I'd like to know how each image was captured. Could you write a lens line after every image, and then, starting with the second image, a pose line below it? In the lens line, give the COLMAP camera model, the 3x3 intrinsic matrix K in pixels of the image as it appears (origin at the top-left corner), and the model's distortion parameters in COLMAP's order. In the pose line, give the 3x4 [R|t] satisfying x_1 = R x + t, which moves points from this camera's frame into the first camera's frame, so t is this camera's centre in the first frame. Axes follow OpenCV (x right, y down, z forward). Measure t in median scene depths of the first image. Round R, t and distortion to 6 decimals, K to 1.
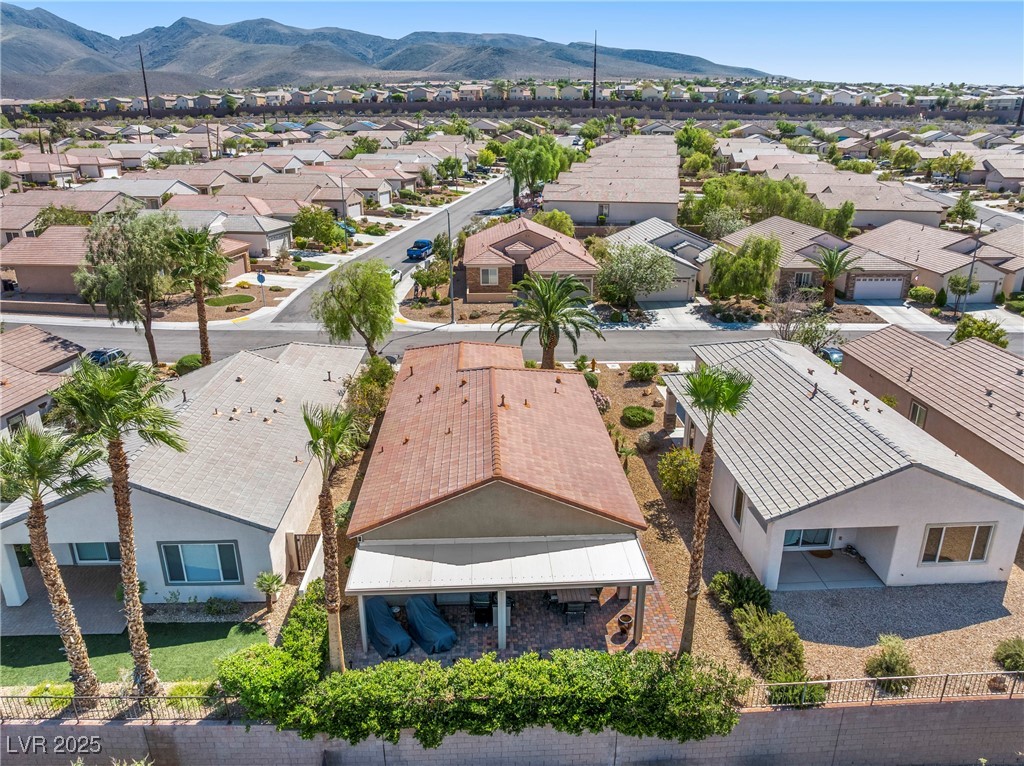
lens RADIAL K [[719.2, 0, 516.7], [0, 719.2, 379.4], [0, 0, 1]] dist [-0.055653, 0.026020]
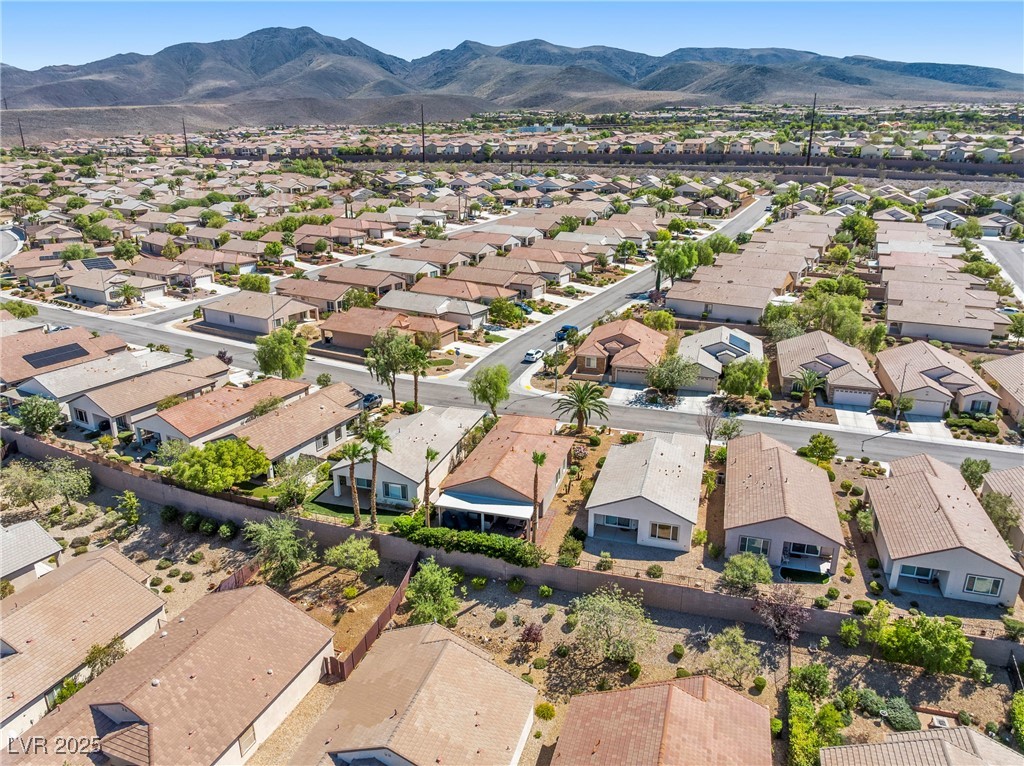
lens RADIAL K [[719.2, 0, 514.3], [0, 719.2, 386.9], [0, 0, 1]] dist [-0.055653, 0.026020]
pose [[0.942036, 0.110201, -0.316897, 0.181354], [-0.111980, 0.993630, 0.012656, -0.052000], [0.316273, 0.023564, 0.948376, -0.331468]]
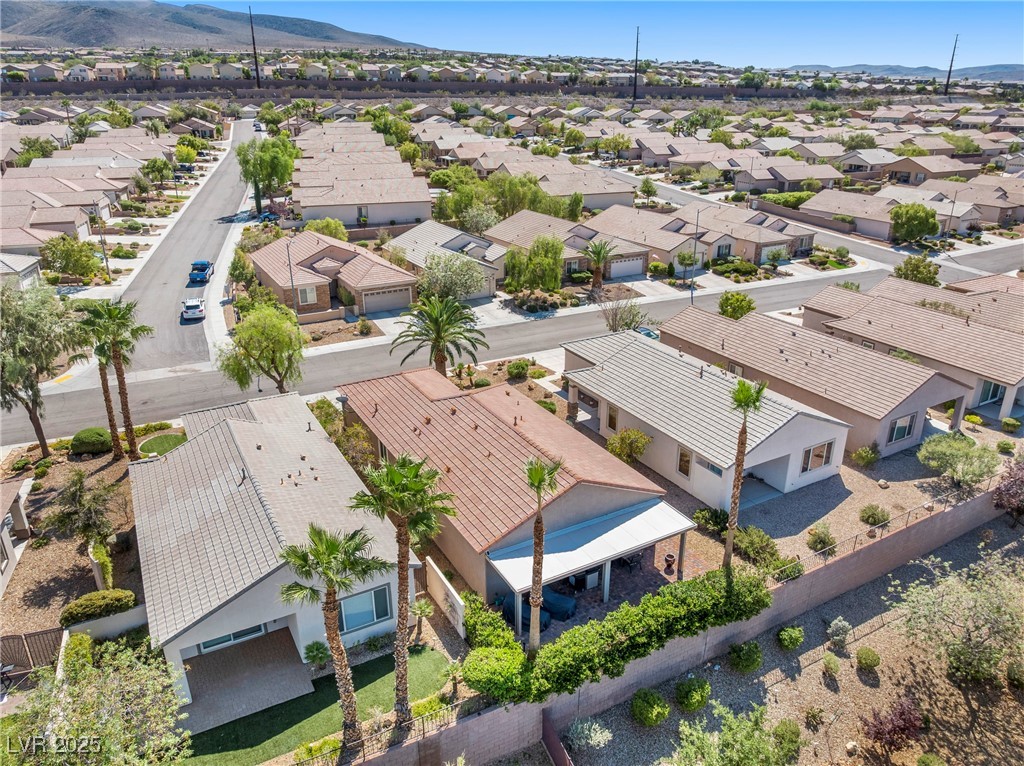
lens RADIAL K [[719.2, 0, 512.1], [0, 719.2, 381.7], [0, 0, 1]] dist [-0.055653, 0.026020]
pose [[0.895001, -0.167872, 0.413270, -0.127186], [0.149745, 0.985789, 0.076134, -0.032206], [-0.420178, -0.006255, 0.907420, -0.031628]]
